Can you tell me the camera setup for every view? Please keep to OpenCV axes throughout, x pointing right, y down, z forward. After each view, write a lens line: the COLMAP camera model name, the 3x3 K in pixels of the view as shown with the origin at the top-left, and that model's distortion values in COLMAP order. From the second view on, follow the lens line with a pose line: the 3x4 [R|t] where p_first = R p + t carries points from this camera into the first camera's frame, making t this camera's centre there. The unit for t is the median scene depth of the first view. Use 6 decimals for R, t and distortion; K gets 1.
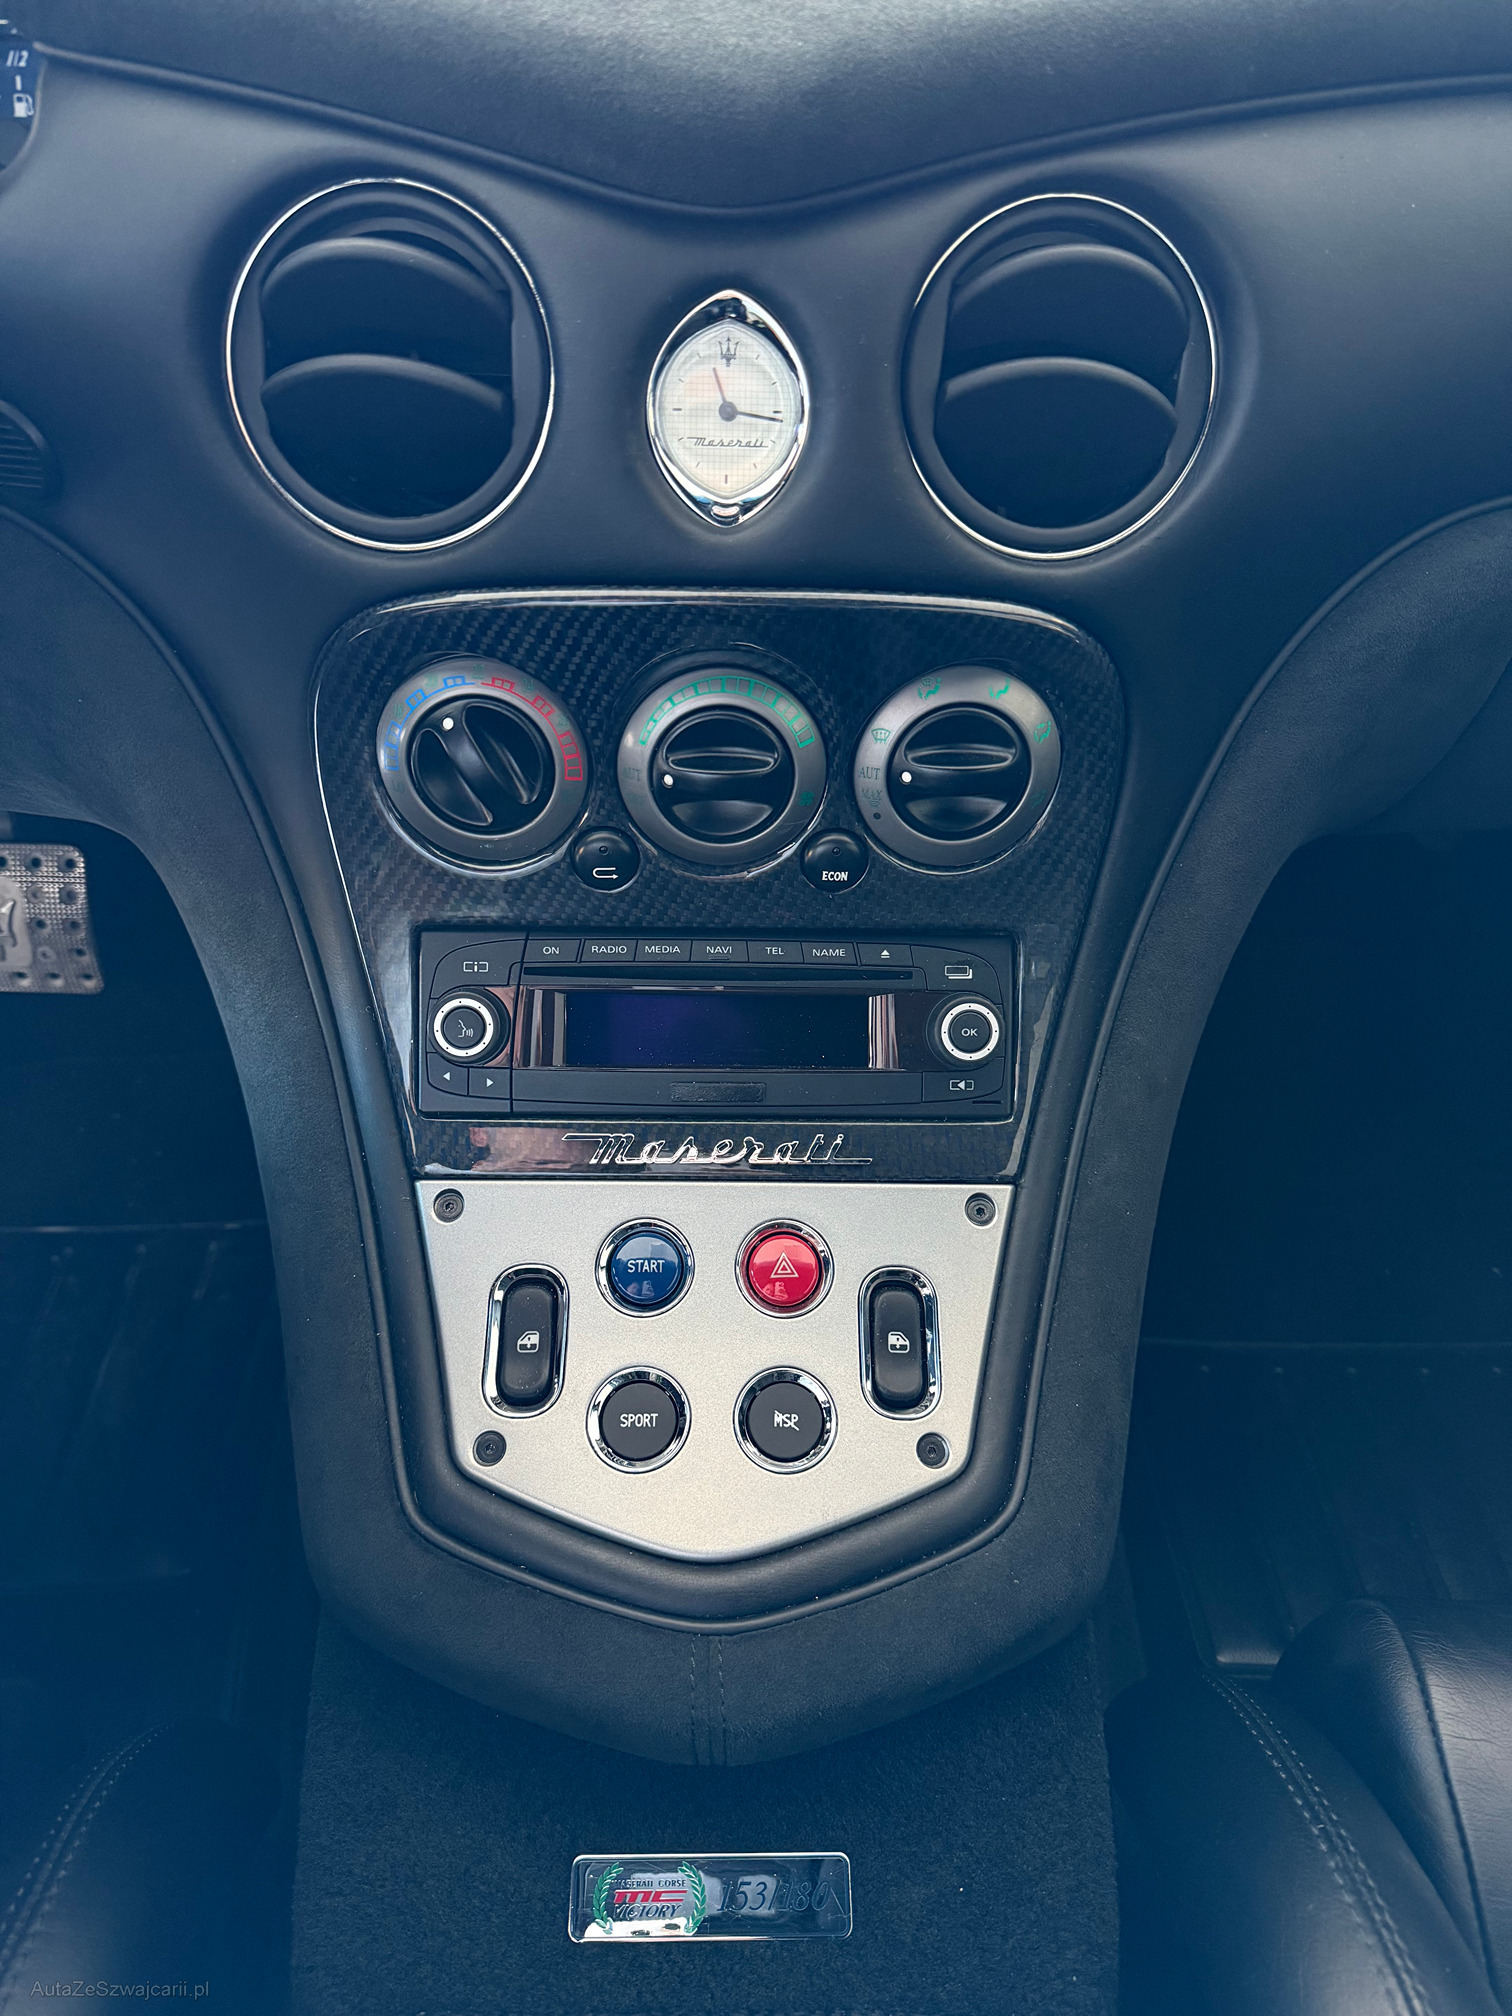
lens RADIAL K [[1415.6, 0, 756.0], [0, 1415.6, 1008.0], [0, 0, 1]] dist [0.011199, -0.018021]
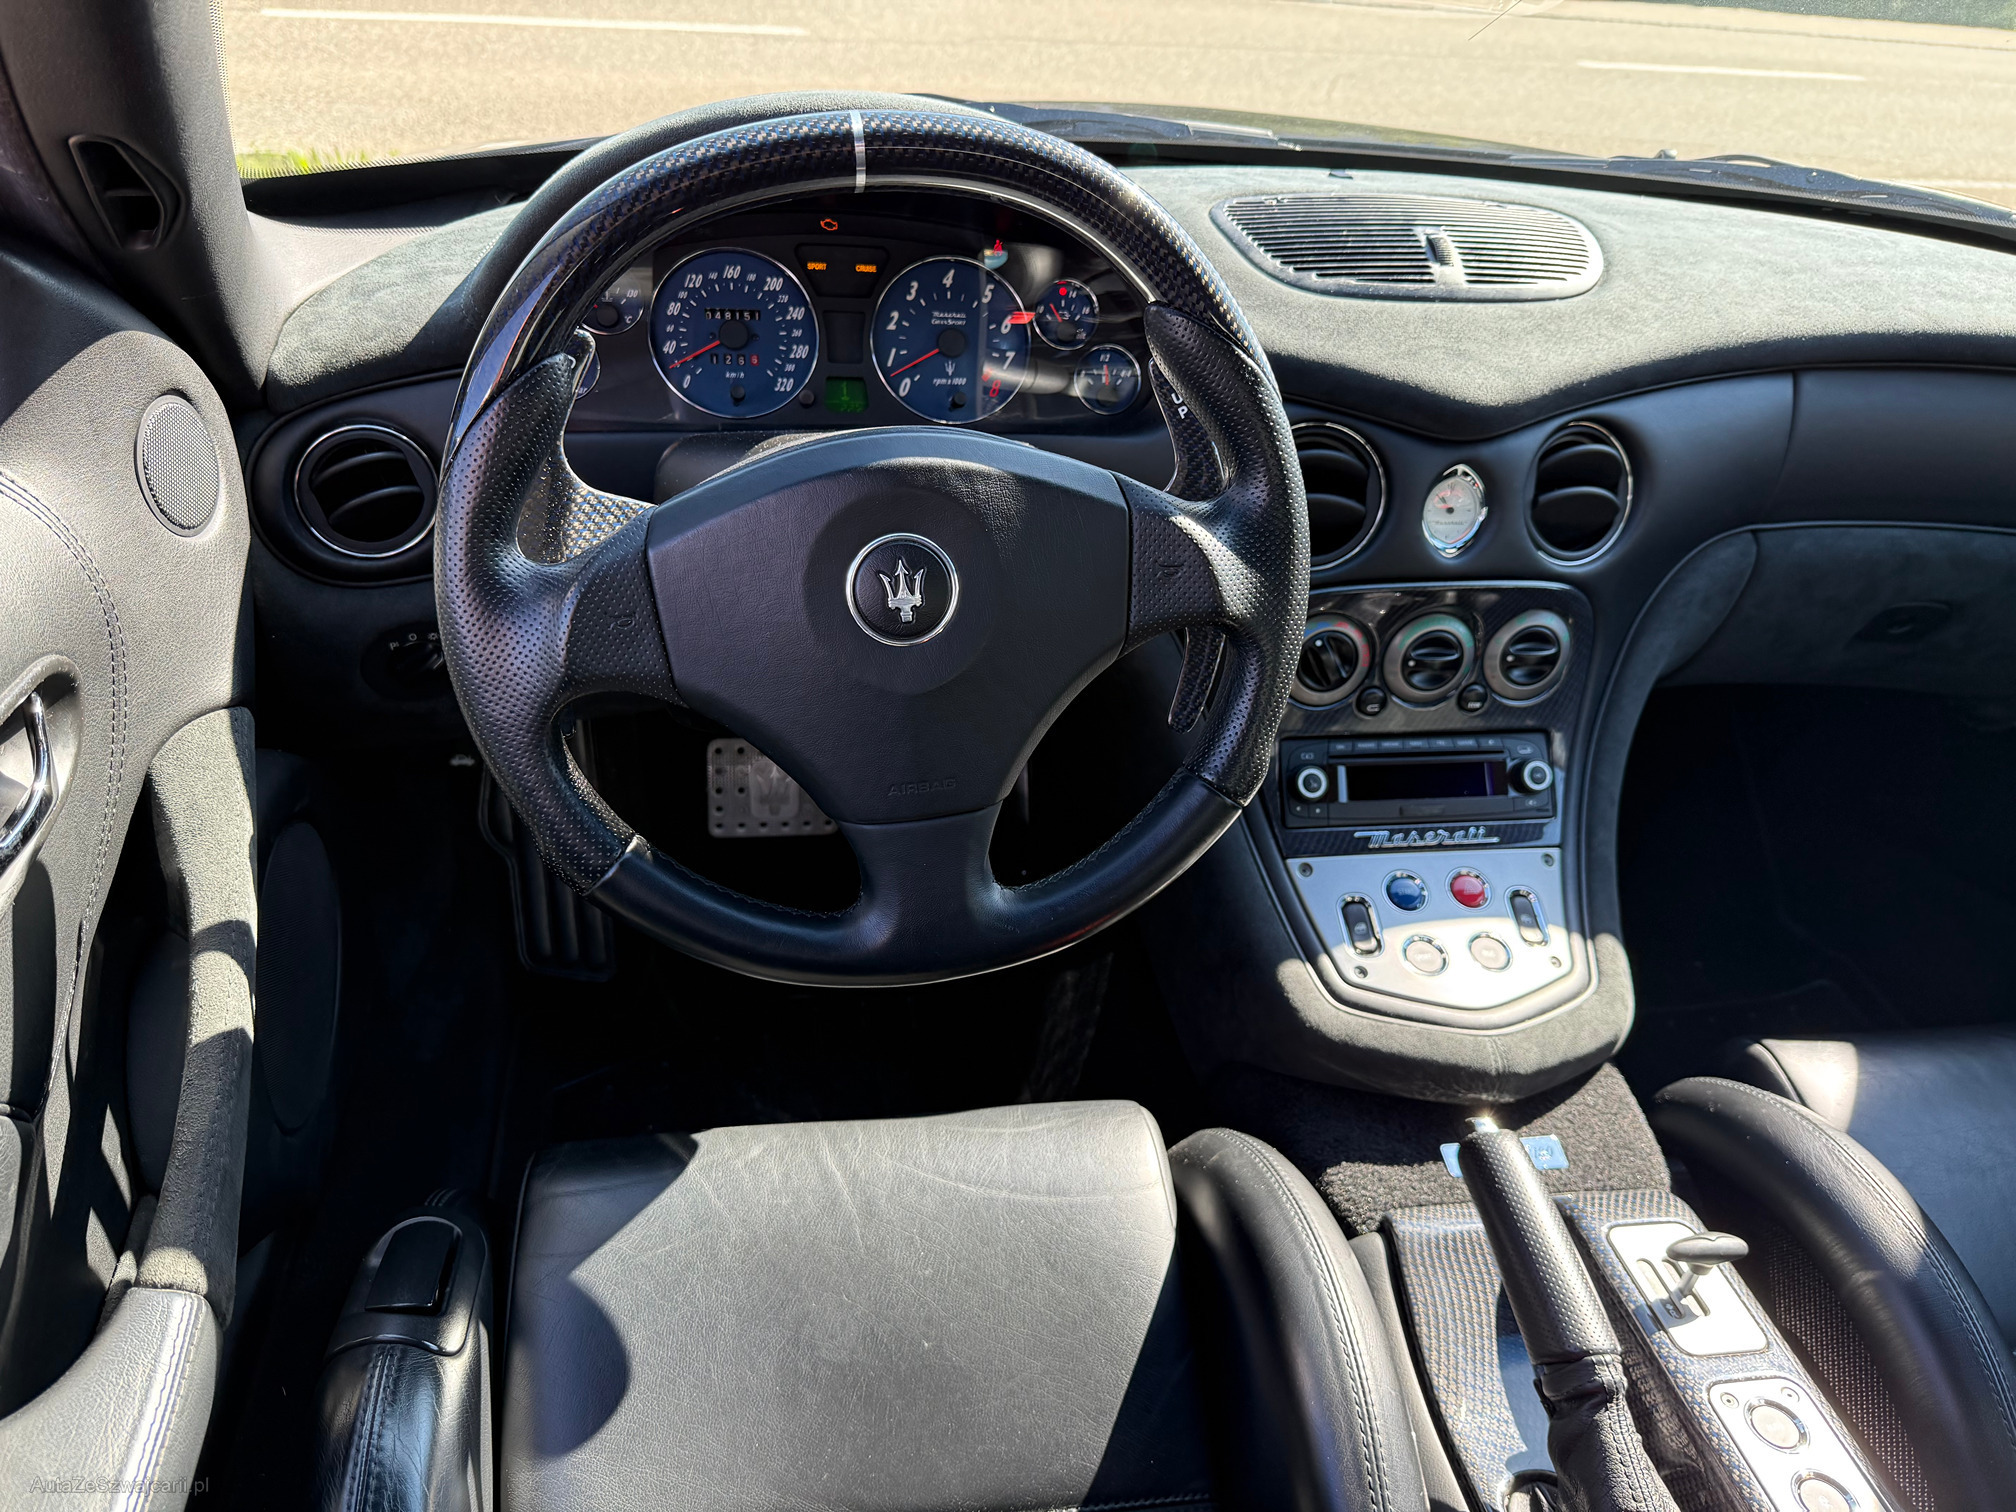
lens RADIAL K [[1415.6, 0, 1008.0], [0, 1415.6, 756.0], [0, 0, 1]] dist [0.011199, -0.018021]
pose [[0.988997, -0.047622, 0.140064, -0.970141], [0.064422, 0.990926, -0.117967, 0.193966], [-0.133175, 0.125693, 0.983090, -1.042174]]
